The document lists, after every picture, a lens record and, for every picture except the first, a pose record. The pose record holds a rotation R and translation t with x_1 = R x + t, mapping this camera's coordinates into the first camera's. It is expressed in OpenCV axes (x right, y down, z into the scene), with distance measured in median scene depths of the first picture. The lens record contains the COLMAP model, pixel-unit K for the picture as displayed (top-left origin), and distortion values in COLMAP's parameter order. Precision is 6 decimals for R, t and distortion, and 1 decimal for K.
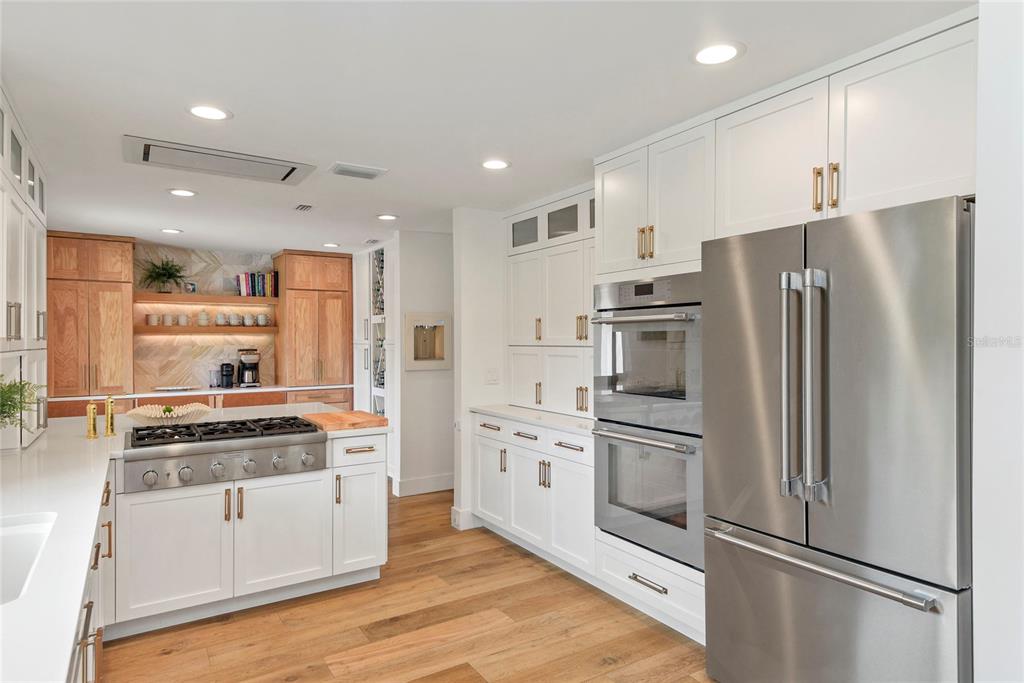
lens RADIAL K [[599.7, 0, 512.0], [0, 599.7, 341.5], [0, 0, 1]] dist [0.054358, -0.034018]
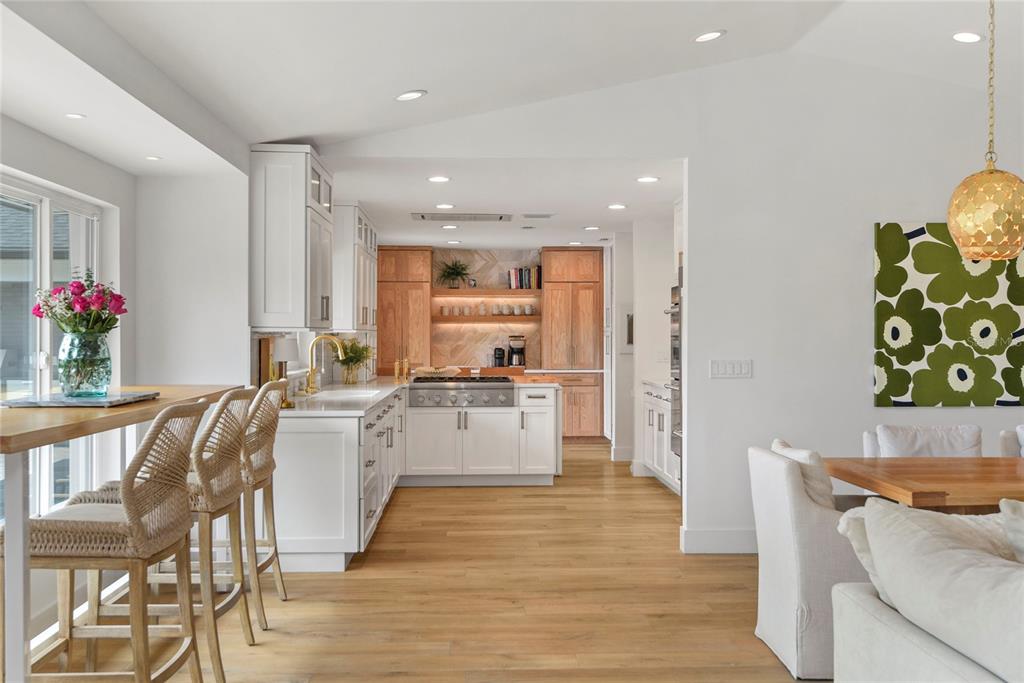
lens RADIAL K [[1031.5, 0, 512.0], [0, 1031.5, 341.5], [0, 0, 1]] dist [0.015878, 0.005176]
pose [[0.868141, 0.006932, -0.496269, 0.537626], [-0.004622, 0.999972, 0.005882, 0.012653], [0.496296, -0.002813, 0.868149, -0.708615]]
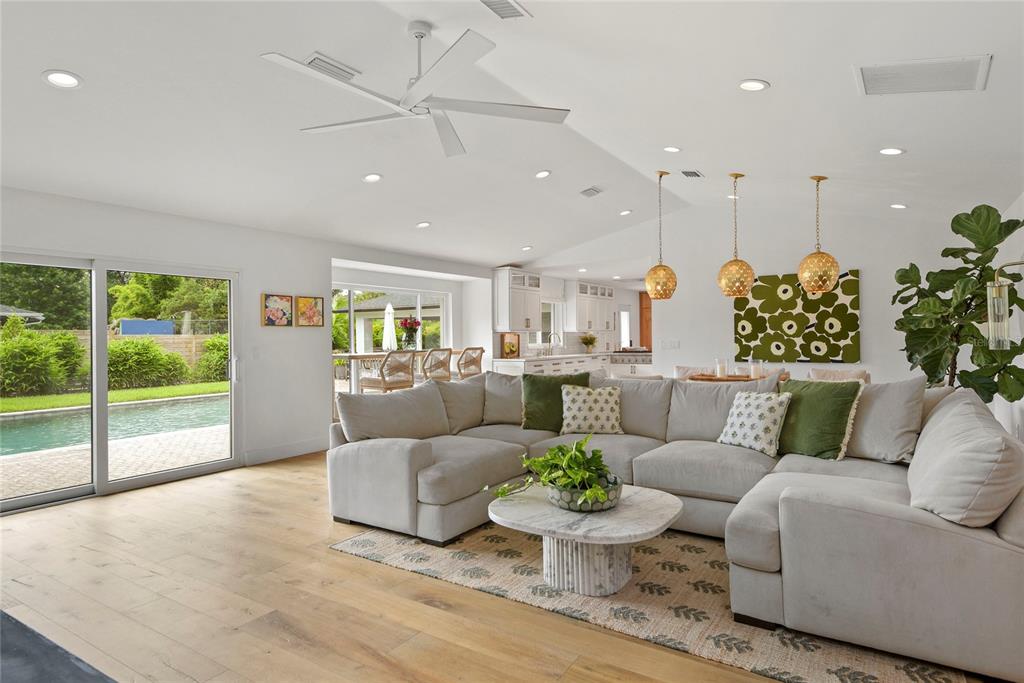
lens RADIAL K [[574.9, 0, 515.2], [0, 574.9, 336.6], [0, 0, 1]] dist [0.033177, -0.000695]
pose [[0.420524, -0.003026, -0.907277, 1.254975], [0.007975, 0.999968, 0.000362, 0.022568], [0.907247, -0.007388, 0.420534, -0.605658]]
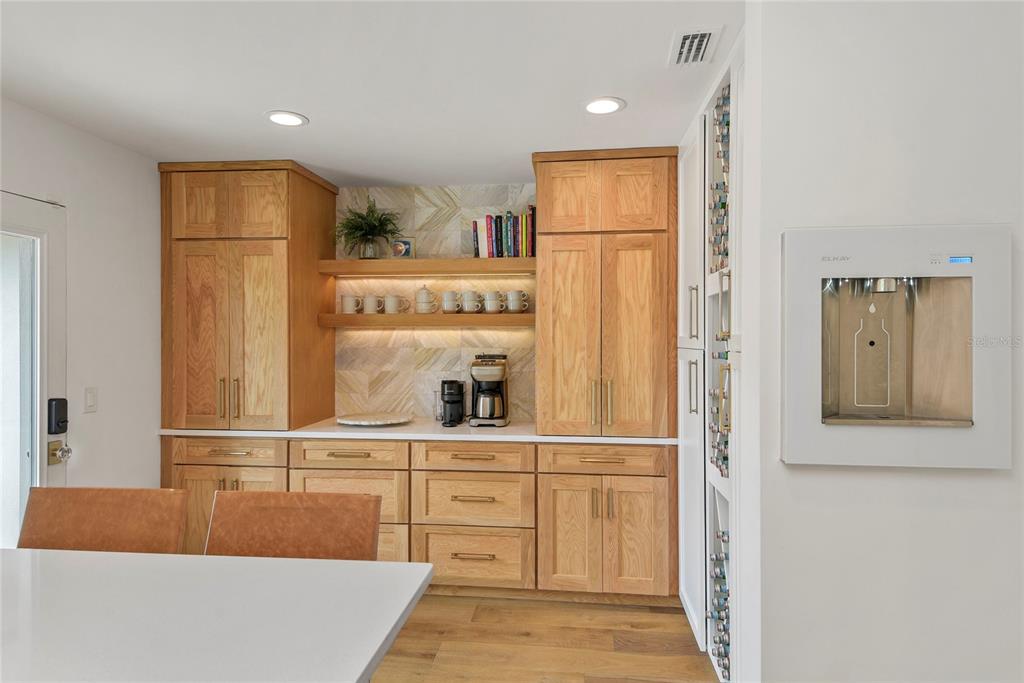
lens RADIAL K [[599.7, 0, 512.0], [0, 599.7, 341.5], [0, 0, 1]] dist [0.054358, -0.034018]
pose [[0.781571, 0.005613, -0.623791, -0.087499], [-0.005406, 0.999983, 0.002225, -0.001030], [0.623792, 0.001633, 0.781588, 0.620940]]
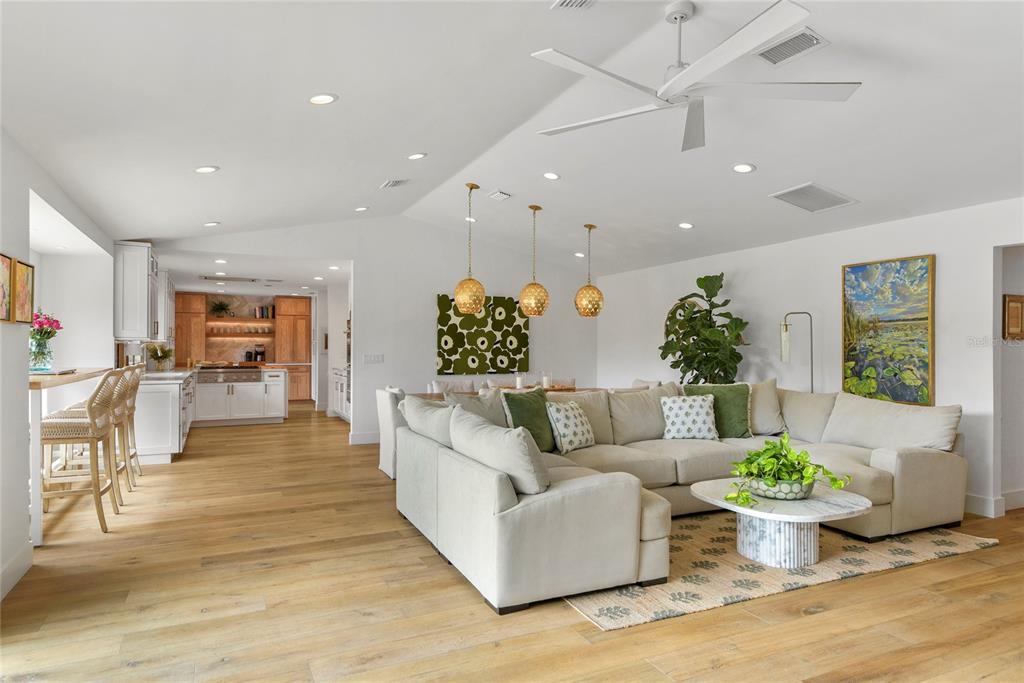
lens RADIAL K [[612.6, 0, 511.1], [0, 612.6, 348.3], [0, 0, 1]] dist [0.049552, -0.031883]
pose [[0.993186, 0.006703, -0.116346, 0.662447], [-0.006766, 0.999977, -0.000151, 0.020233], [0.116342, 0.000937, 0.993209, -0.983097]]
